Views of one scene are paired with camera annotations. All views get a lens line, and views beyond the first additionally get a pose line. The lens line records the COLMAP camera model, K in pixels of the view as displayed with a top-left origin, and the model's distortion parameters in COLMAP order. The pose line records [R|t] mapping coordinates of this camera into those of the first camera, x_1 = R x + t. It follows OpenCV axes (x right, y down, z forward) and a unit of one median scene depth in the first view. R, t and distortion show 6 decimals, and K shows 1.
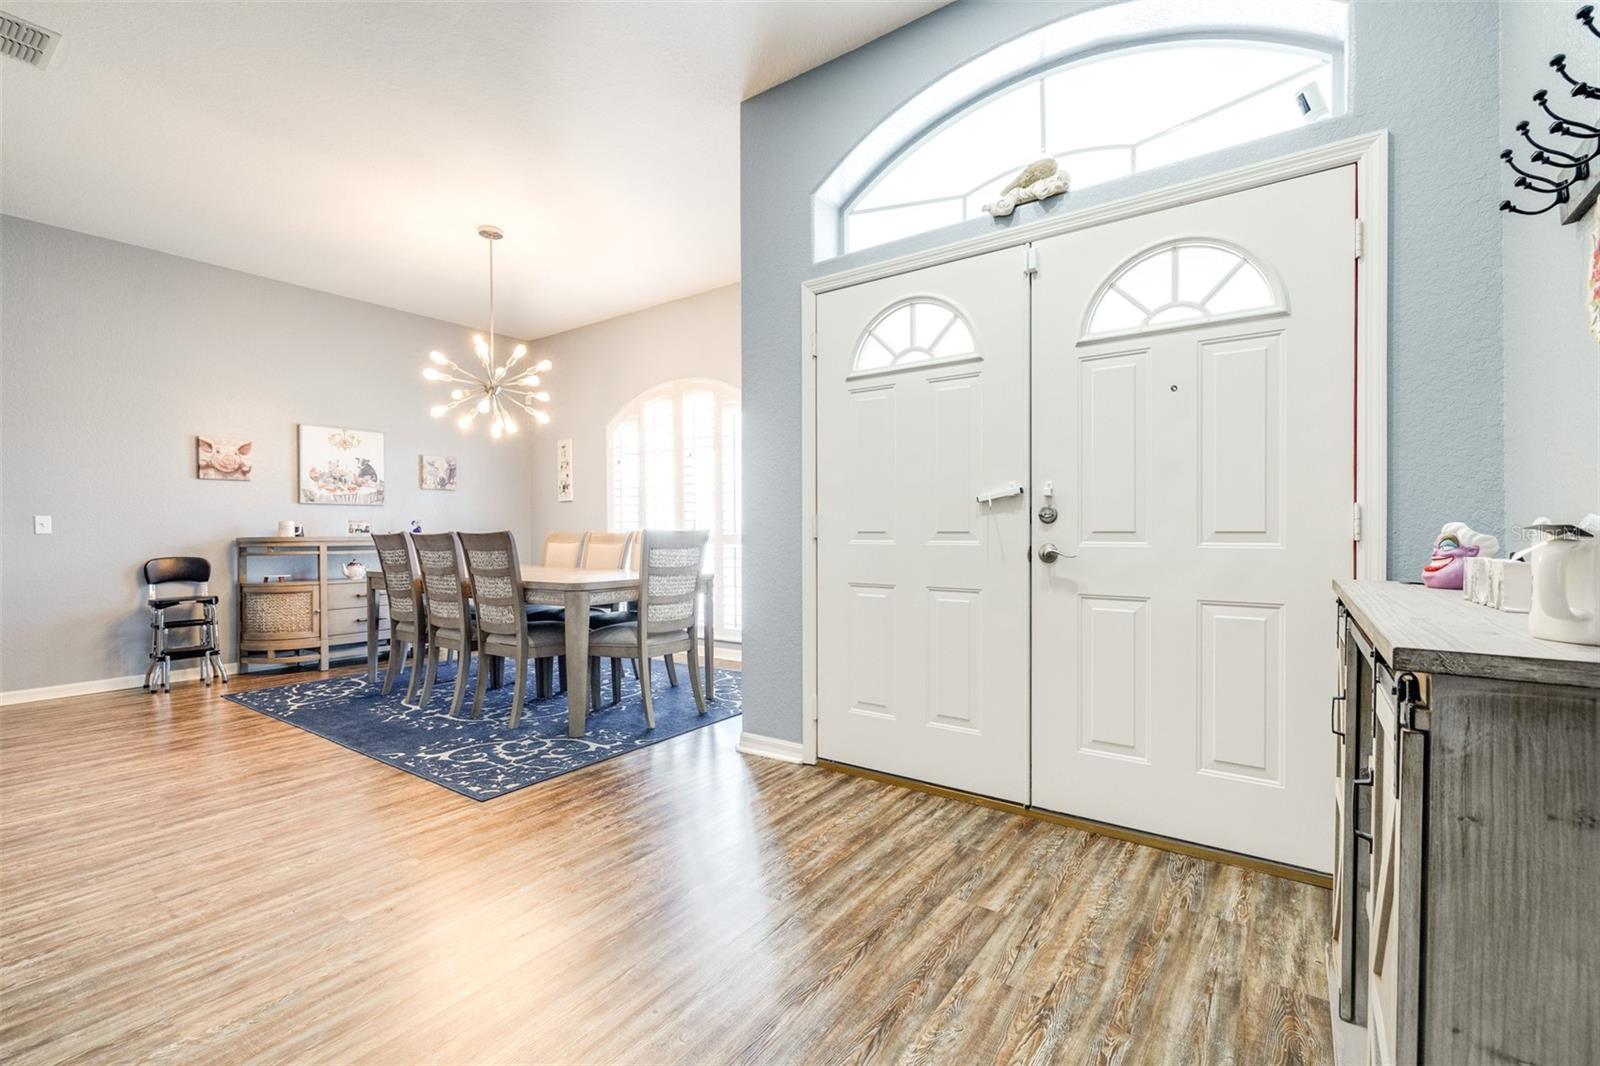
lens RADIAL K [[689.6, 0, 800.0], [0, 689.6, 533.0], [0, 0, 1]] dist [0.005104, -0.000566]
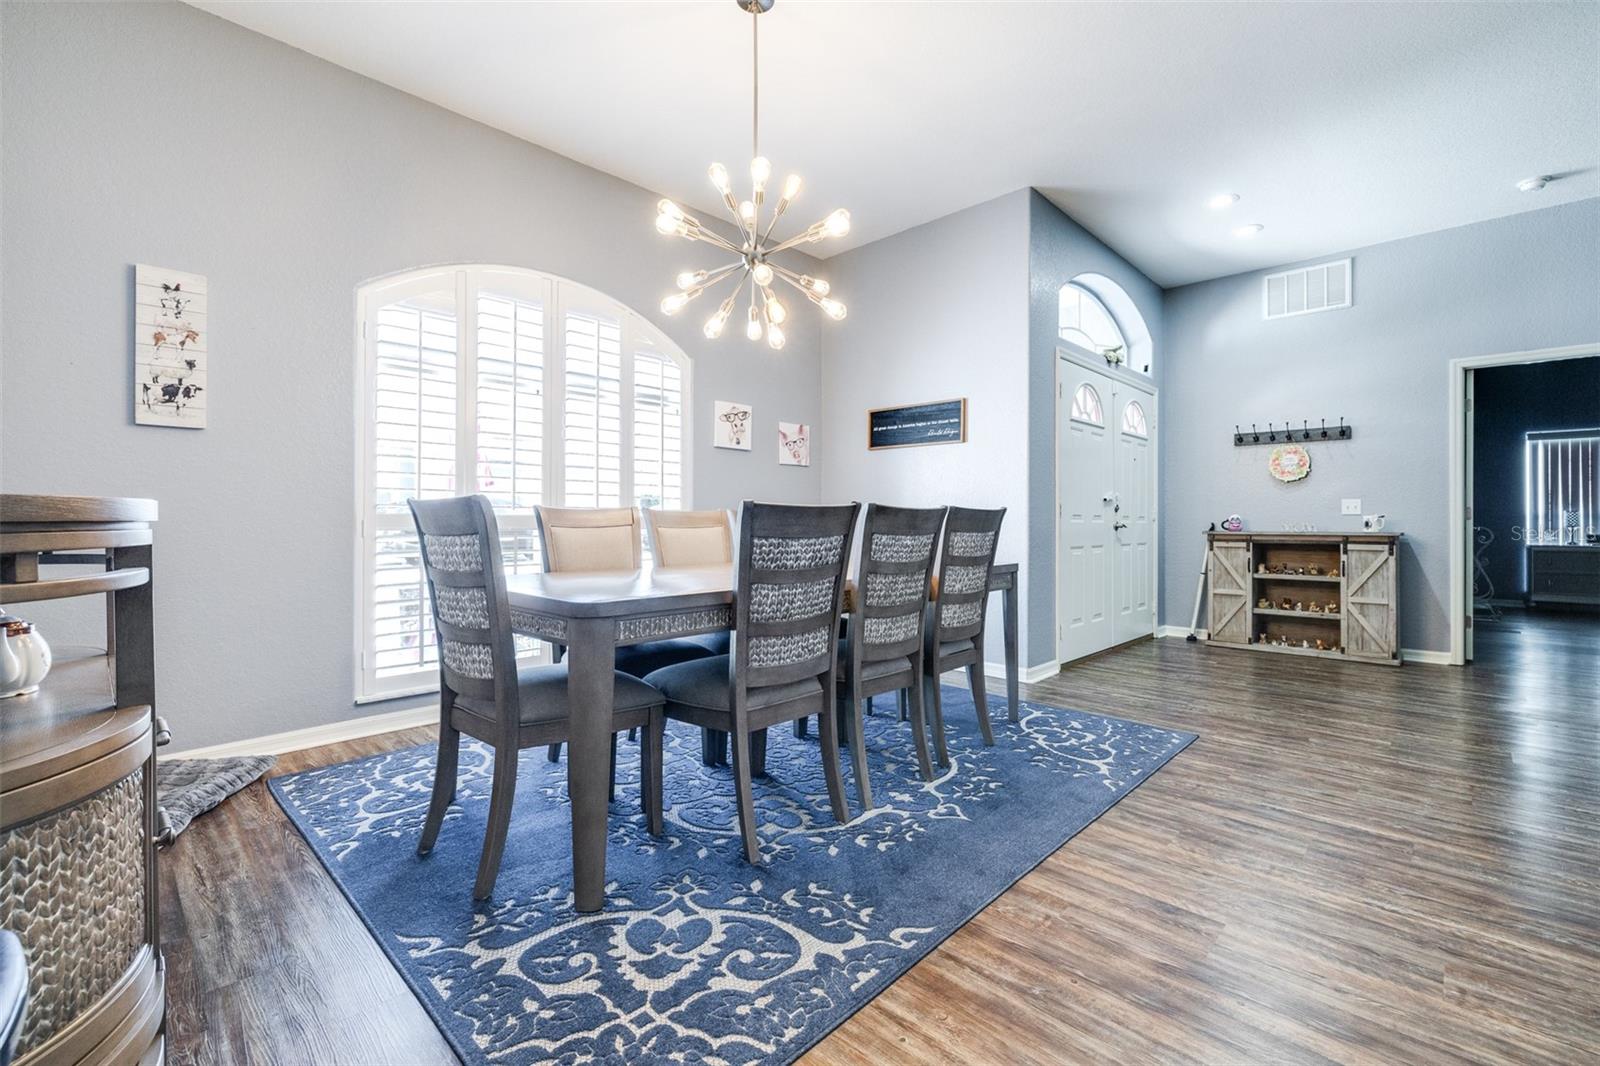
lens RADIAL K [[692.4, 0, 809.1], [0, 692.4, 513.8], [0, 0, 1]] dist [-0.001429, -0.000167]
pose [[0.139305, 0.015639, 0.990126, -0.981867], [-0.000907, 0.999877, -0.015665, 0.013719], [-0.990249, 0.001284, 0.139303, 0.845150]]
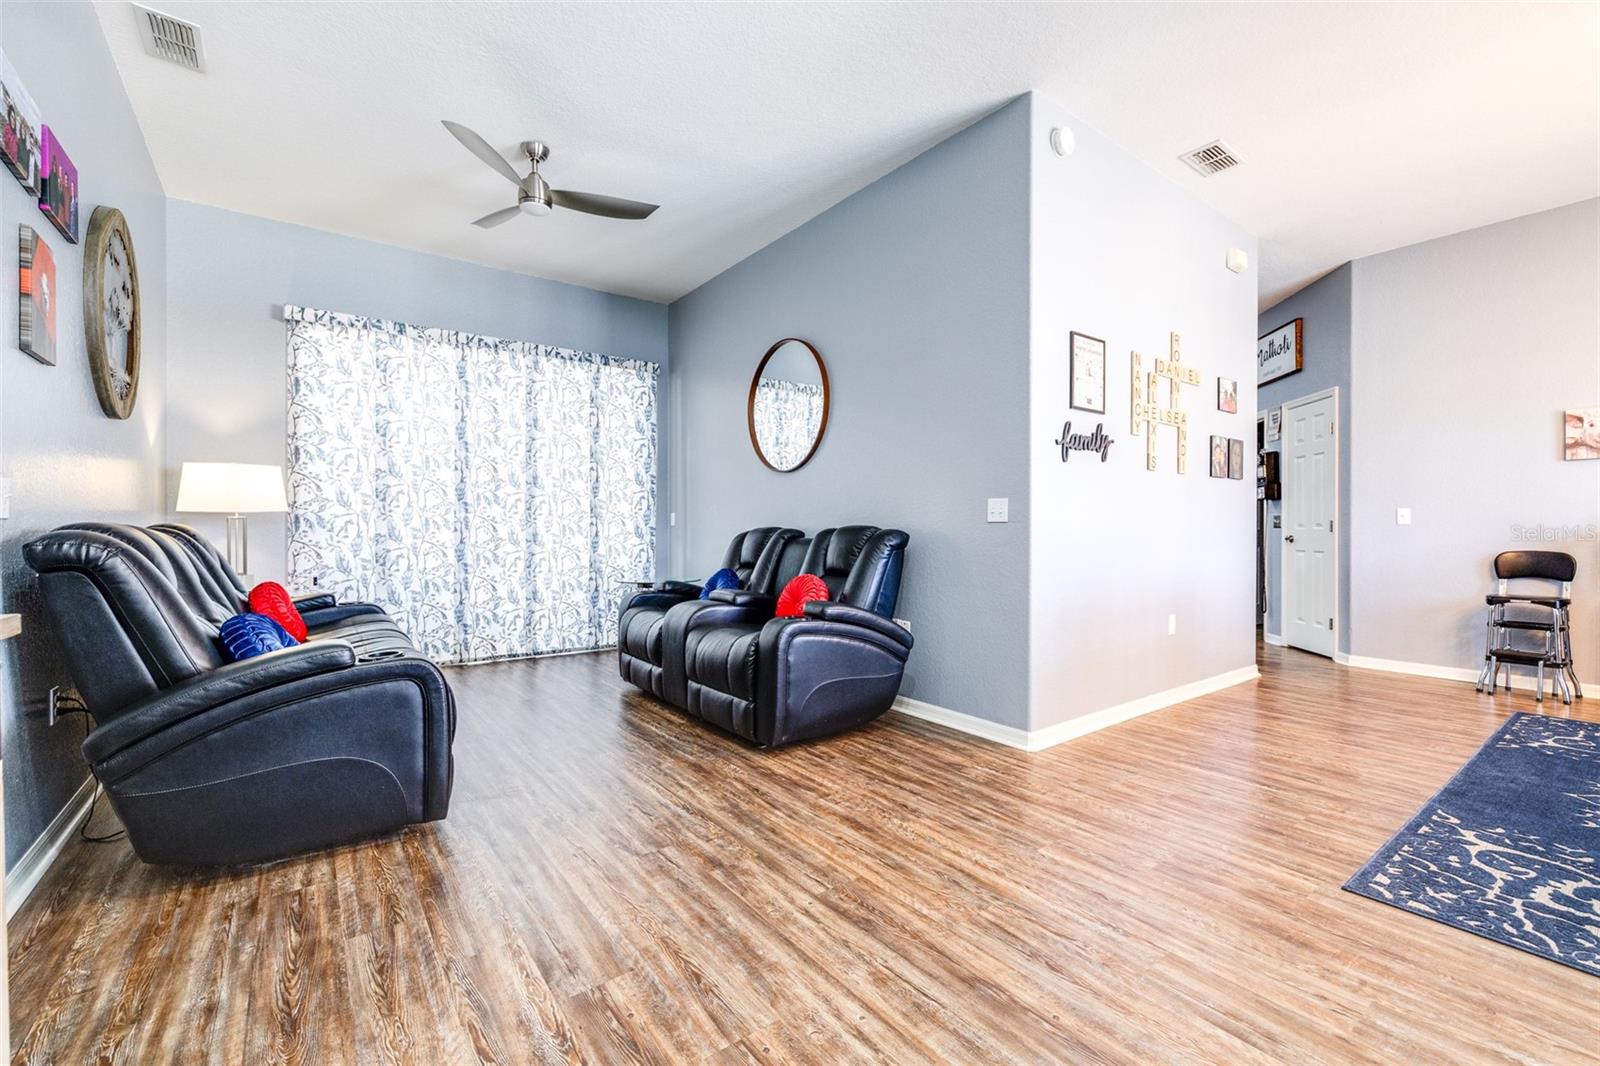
lens RADIAL K [[672.4, 0, 800.0], [0, 672.4, 533.0], [0, 0, 1]] dist [-0.000203, -0.000166]
pose [[-0.303711, 0.012753, -0.952679, 0.219891], [-0.001698, 0.999902, 0.013927, 0.001317], [0.952763, 0.005848, -0.303659, 0.375885]]
